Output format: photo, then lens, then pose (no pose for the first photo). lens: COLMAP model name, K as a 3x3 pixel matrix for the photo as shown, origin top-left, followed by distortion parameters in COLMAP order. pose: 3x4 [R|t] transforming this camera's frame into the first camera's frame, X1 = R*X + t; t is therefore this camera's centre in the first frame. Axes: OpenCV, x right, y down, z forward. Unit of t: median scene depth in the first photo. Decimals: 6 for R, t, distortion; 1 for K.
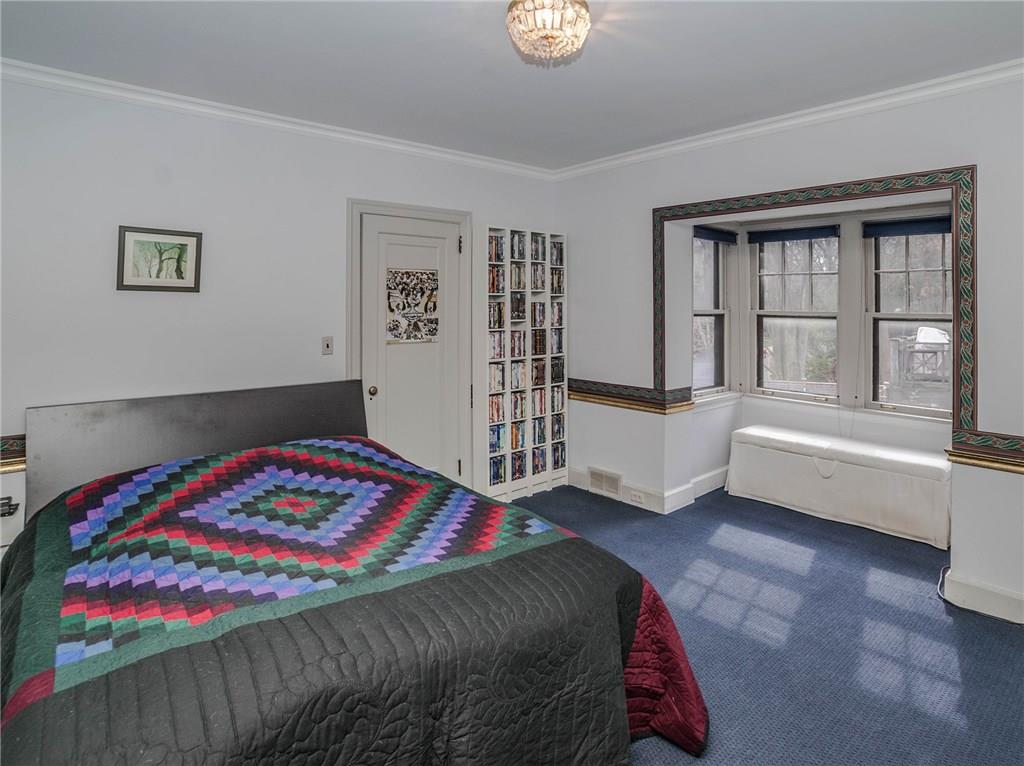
lens RADIAL K [[629.1, 0, 534.3], [0, 629.1, 302.7], [0, 0, 1]] dist [-0.064266, 0.027630]
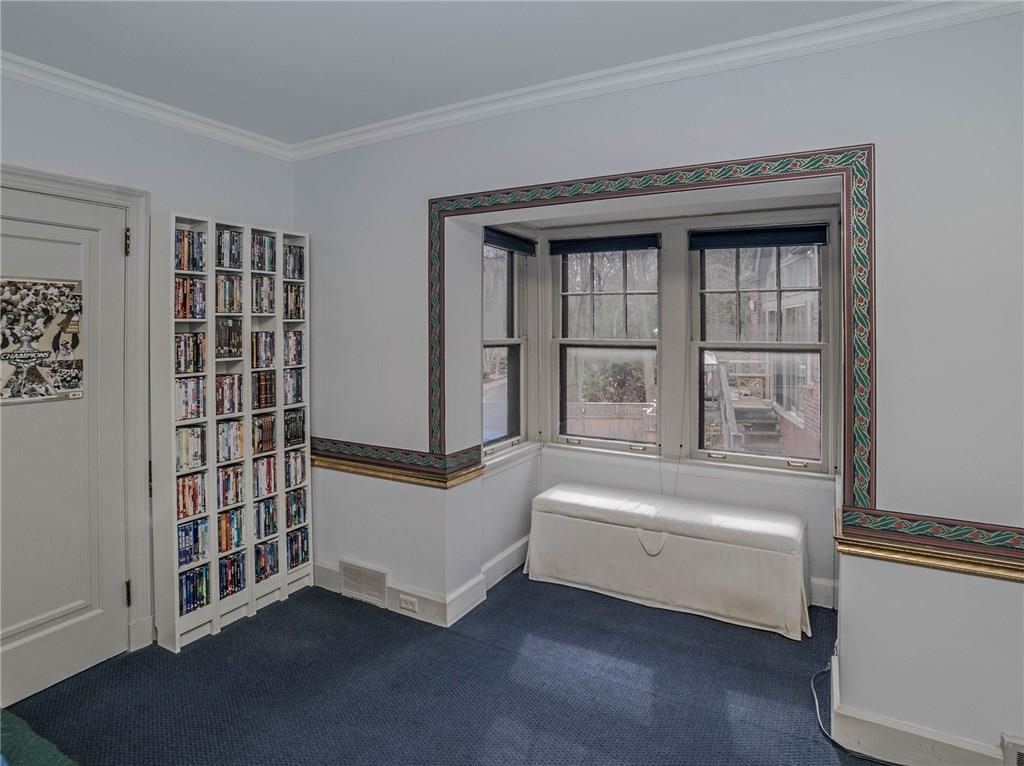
lens RADIAL K [[629.1, 0, 534.3], [0, 629.1, 302.7], [0, 0, 1]] dist [-0.064266, 0.027630]
pose [[0.940946, 0.007031, 0.338483, 0.056480], [0.004545, 0.999432, -0.033395, -0.008237], [-0.338525, 0.032961, 0.940380, 0.268598]]
